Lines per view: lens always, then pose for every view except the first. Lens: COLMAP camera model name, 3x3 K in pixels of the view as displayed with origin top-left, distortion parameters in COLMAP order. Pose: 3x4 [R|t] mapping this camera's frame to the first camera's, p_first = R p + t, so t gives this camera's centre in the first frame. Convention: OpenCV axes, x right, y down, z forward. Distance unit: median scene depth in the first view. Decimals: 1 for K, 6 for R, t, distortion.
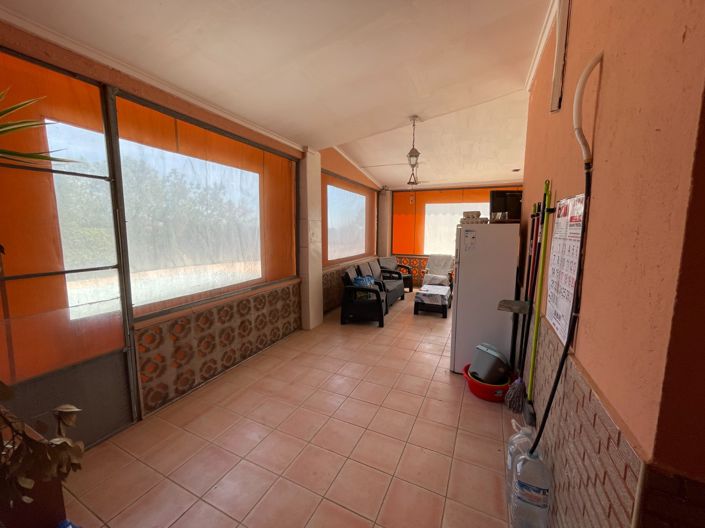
lens RADIAL K [[284.0, 0, 350.6], [0, 284.0, 262.9], [0, 0, 1]] dist [-0.000348, -0.000154]
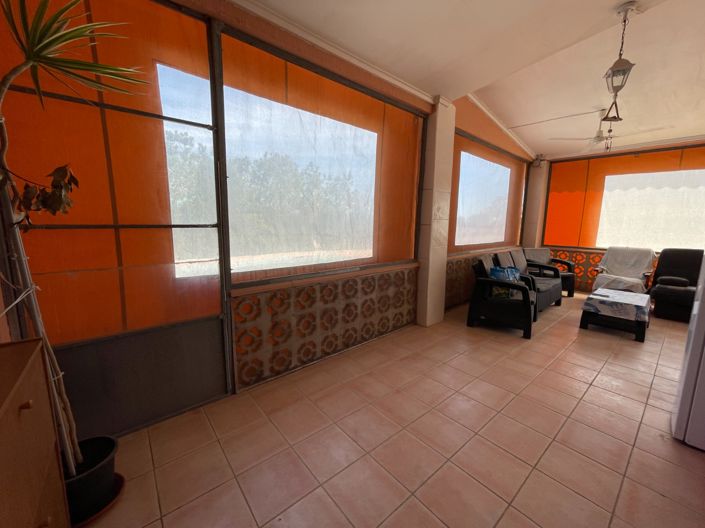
lens RADIAL K [[284.0, 0, 350.0], [0, 284.0, 264.5], [0, 0, 1]] dist [-0.000348, -0.000154]
pose [[0.910745, 0.071612, -0.406713, -0.029511], [-0.059514, 0.997329, 0.042335, 0.045983], [0.408658, -0.014352, 0.912575, 0.209590]]
